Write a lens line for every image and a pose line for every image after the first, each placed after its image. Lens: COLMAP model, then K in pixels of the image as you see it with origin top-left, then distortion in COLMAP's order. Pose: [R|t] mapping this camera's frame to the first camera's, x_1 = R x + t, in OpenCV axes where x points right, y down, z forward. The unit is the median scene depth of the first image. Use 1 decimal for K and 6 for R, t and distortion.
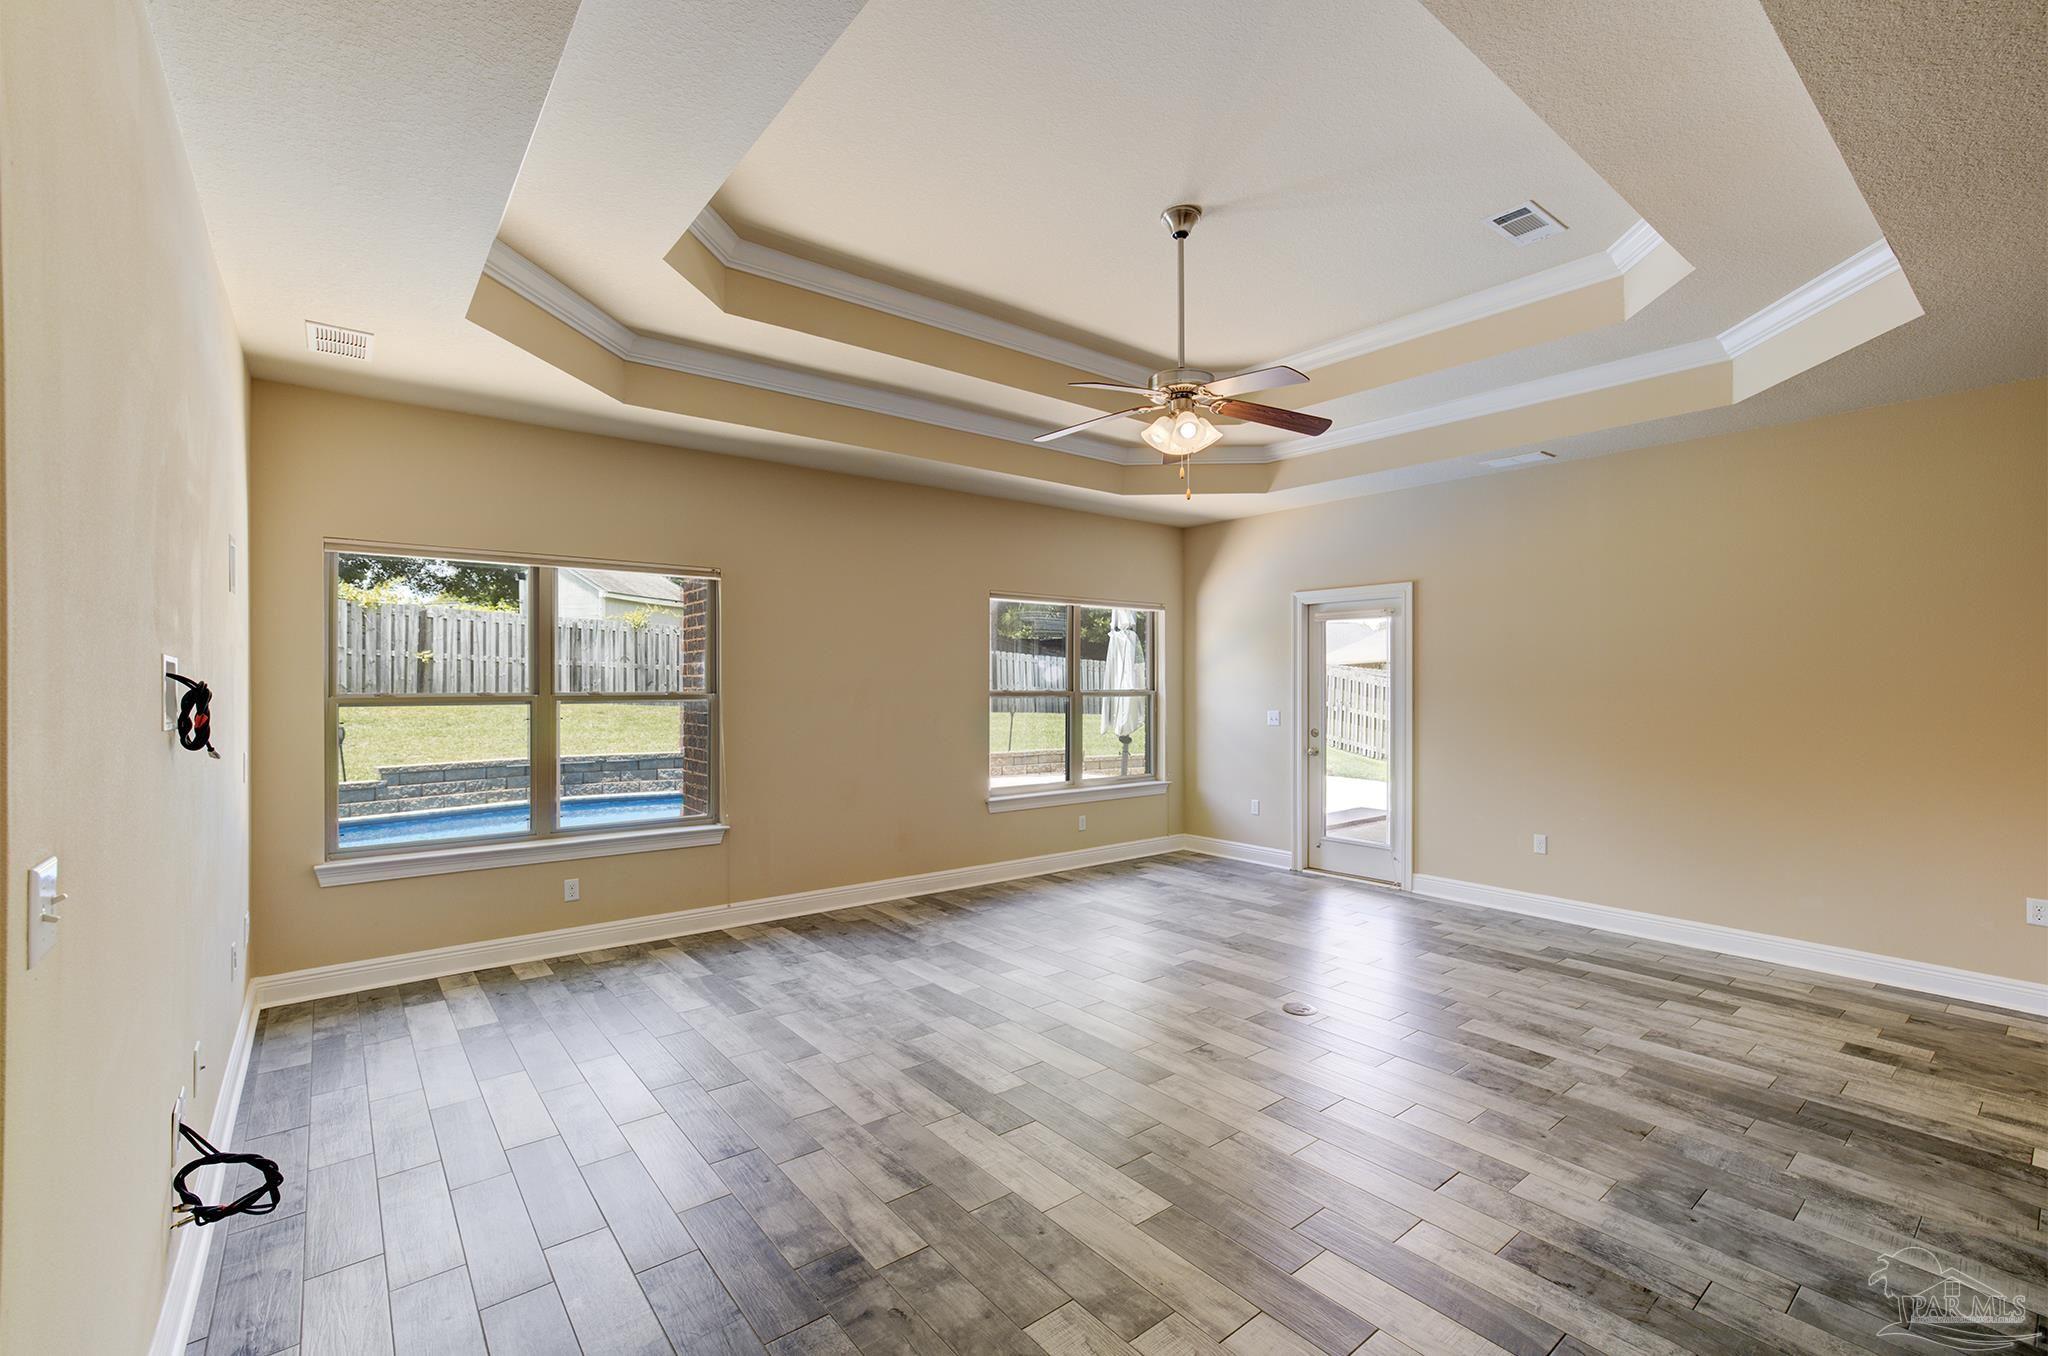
lens RADIAL K [[887.7, 0, 1050.1], [0, 887.7, 680.4], [0, 0, 1]] dist [-0.035540, 0.023443]
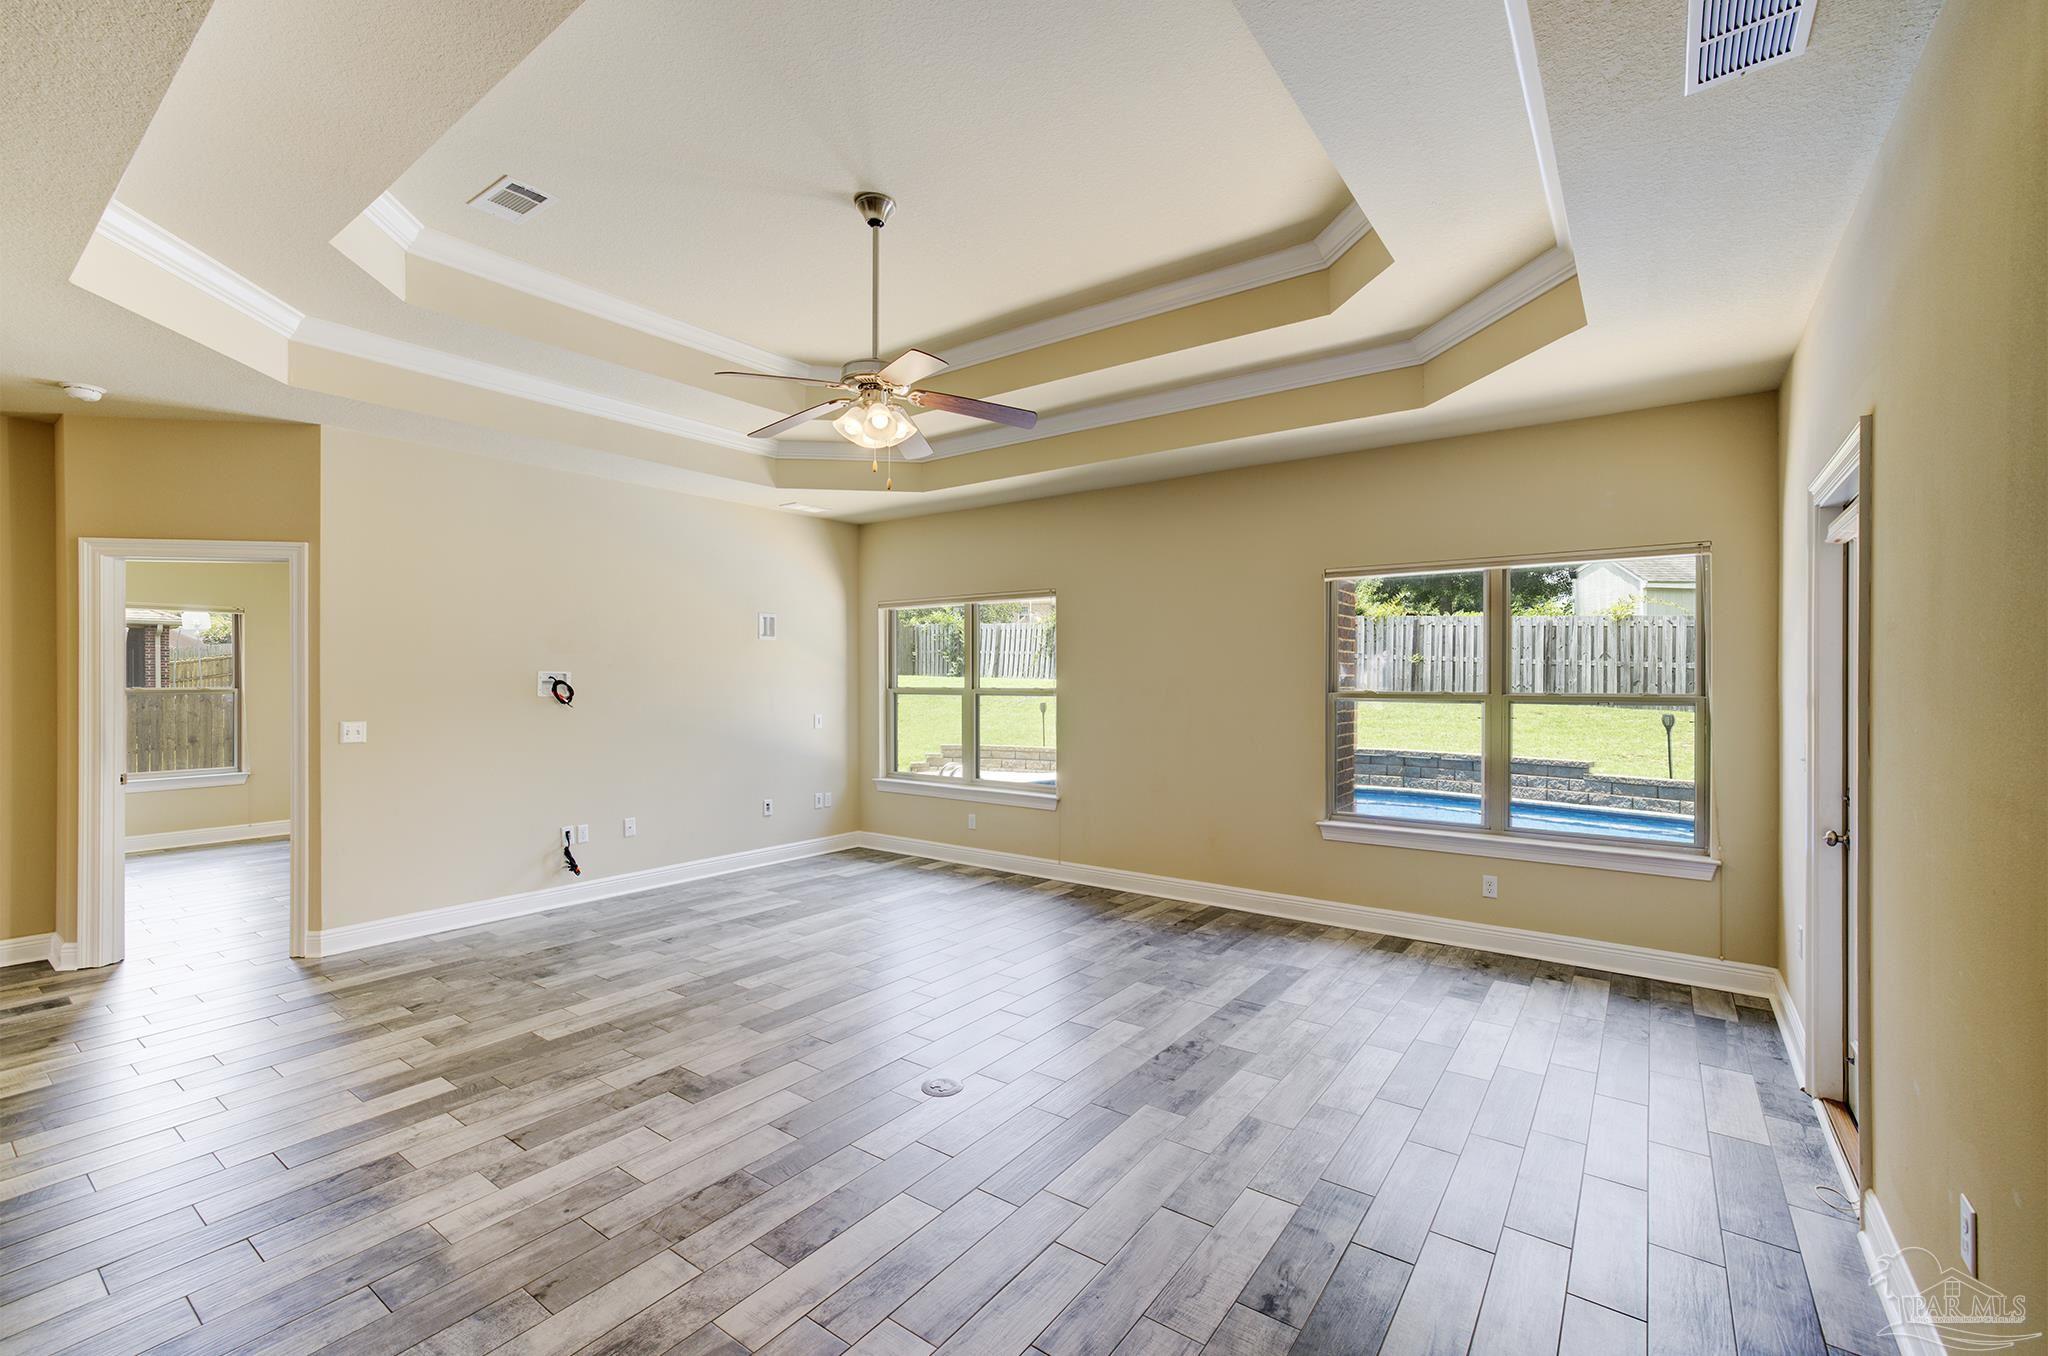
lens RADIAL K [[865.3, 0, 1020.4], [0, 865.3, 680.3], [0, 0, 1]] dist [-0.025928, 0.017802]
pose [[0.249541, -0.001078, -0.968364, 0.356565], [0.000943, 0.999999, -0.000870, 0.001264], [0.968364, -0.000697, 0.249542, 0.293494]]
